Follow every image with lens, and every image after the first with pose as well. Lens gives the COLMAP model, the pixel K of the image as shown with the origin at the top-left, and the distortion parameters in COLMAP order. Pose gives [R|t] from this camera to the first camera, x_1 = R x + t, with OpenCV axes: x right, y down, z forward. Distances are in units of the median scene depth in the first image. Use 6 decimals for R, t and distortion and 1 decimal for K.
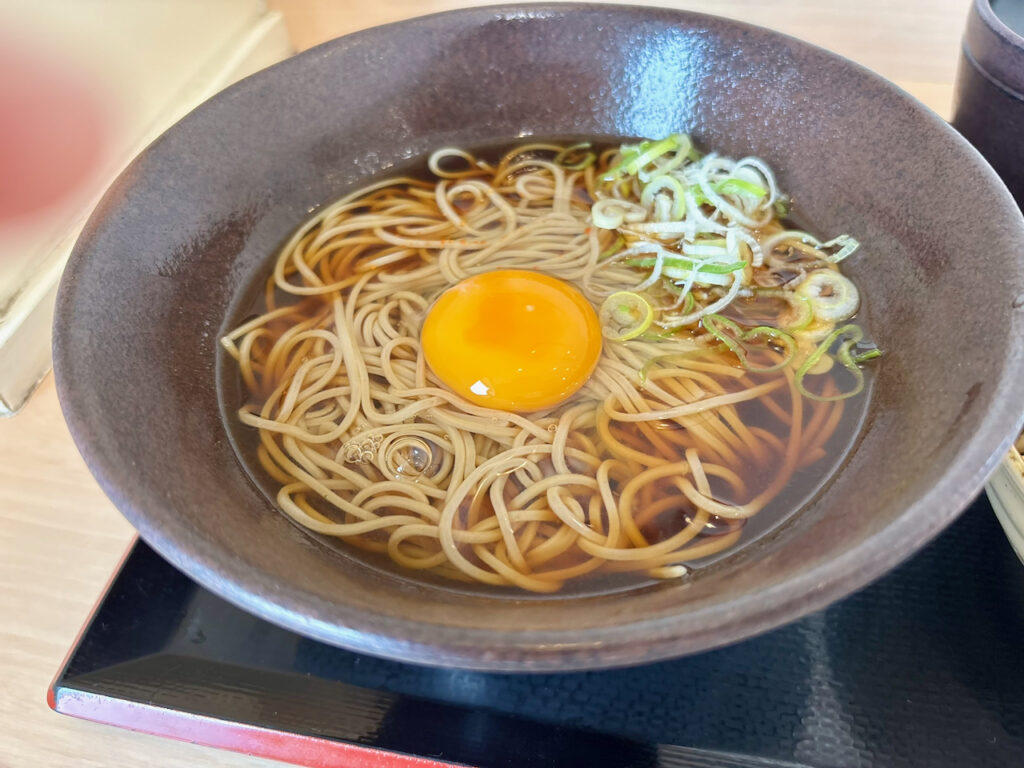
lens RADIAL K [[855.6, 0, 512.0], [0, 855.6, 384.0], [0, 0, 1]] dist [-0.078536, 0.166320]
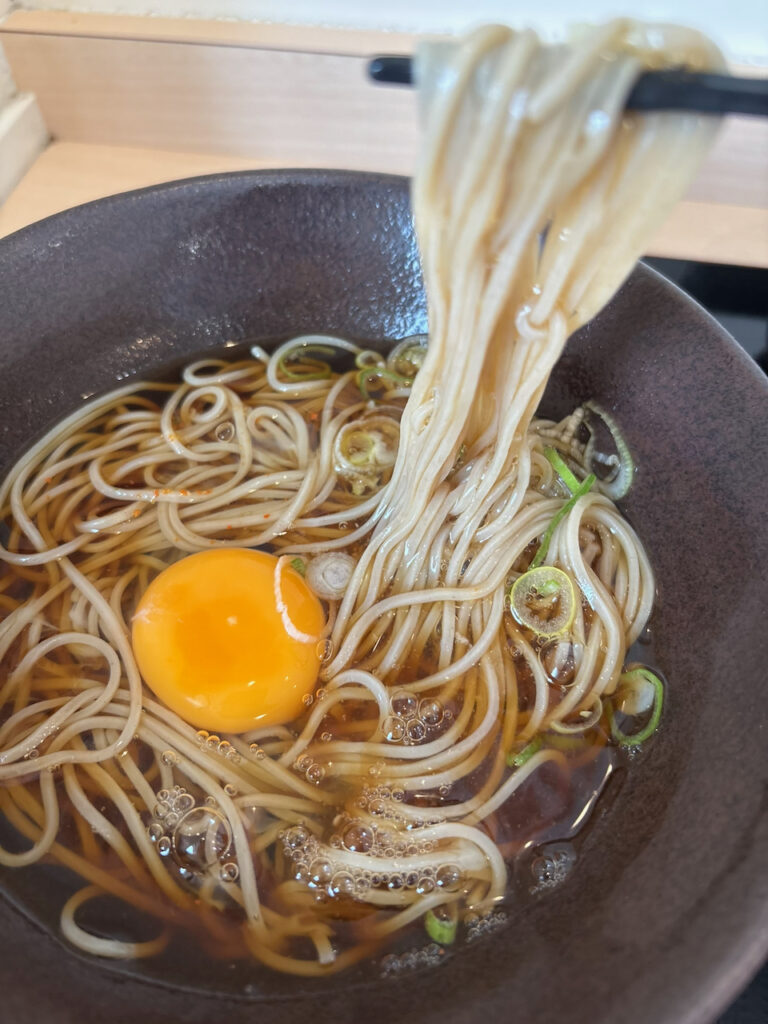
lens RADIAL K [[855.6, 0, 384.0], [0, 855.6, 512.0], [0, 0, 1]] dist [-0.078536, 0.166320]
pose [[0.998514, 0.006307, 0.054135, 0.068817], [-0.012838, 0.992552, 0.121146, -0.228064], [-0.052968, -0.121661, 0.991157, 0.135117]]
